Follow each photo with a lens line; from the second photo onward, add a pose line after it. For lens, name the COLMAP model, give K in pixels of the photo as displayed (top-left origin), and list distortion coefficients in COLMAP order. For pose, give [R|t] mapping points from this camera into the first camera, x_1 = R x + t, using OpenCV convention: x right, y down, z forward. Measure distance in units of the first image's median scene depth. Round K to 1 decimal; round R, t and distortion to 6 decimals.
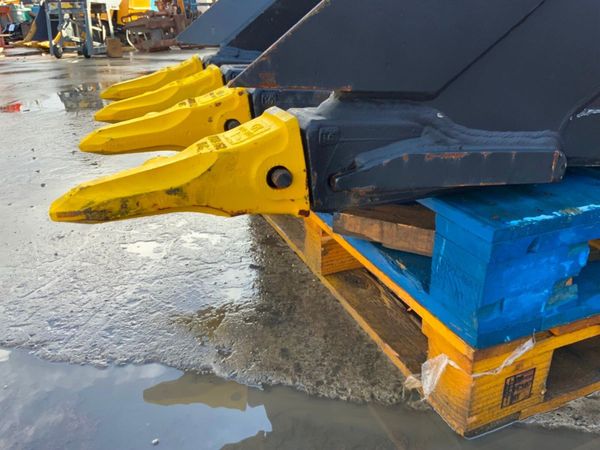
lens RADIAL K [[496.3, 0, 301.5], [0, 496.3, 224.3], [0, 0, 1]] dist [0.101989, -0.198321]
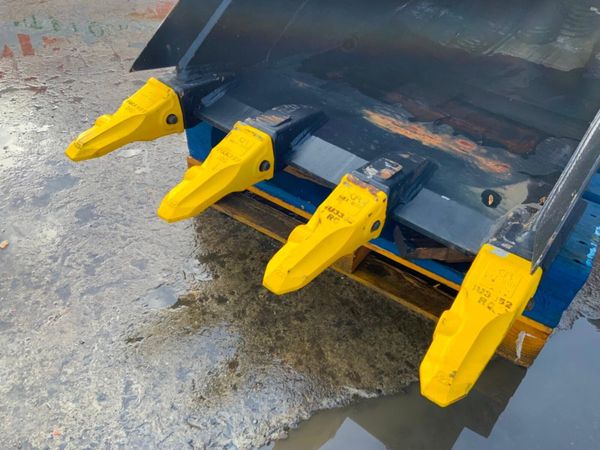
lens RADIAL K [[498.5, 0, 300.0], [0, 498.5, 225.0], [0, 0, 1]] dist [0.071275, -0.133430]
pose [[0.821517, -0.315332, 0.475053, -0.816148], [0.146440, 0.921896, 0.358696, -0.626127], [-0.551058, -0.225108, 0.803531, 0.151855]]
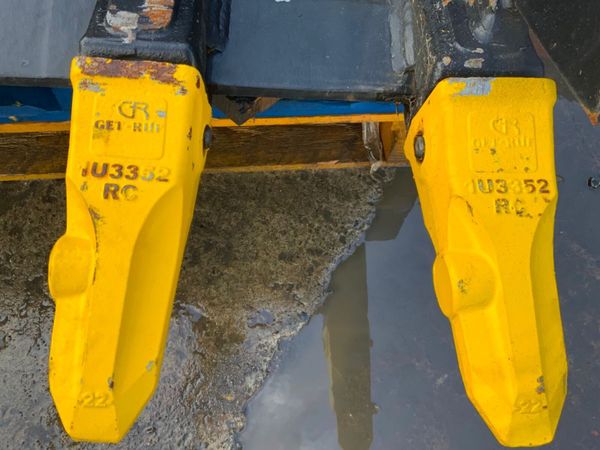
lens RADIAL K [[498.5, 0, 300.0], [0, 498.5, 225.0], [0, 0, 1]] dist [0.071275, -0.133430]
pose [[0.289120, -0.847434, 0.445270, -0.411597], [0.309105, 0.522861, 0.794400, -0.525973], [-0.906016, -0.092042, 0.413115, 0.660110]]
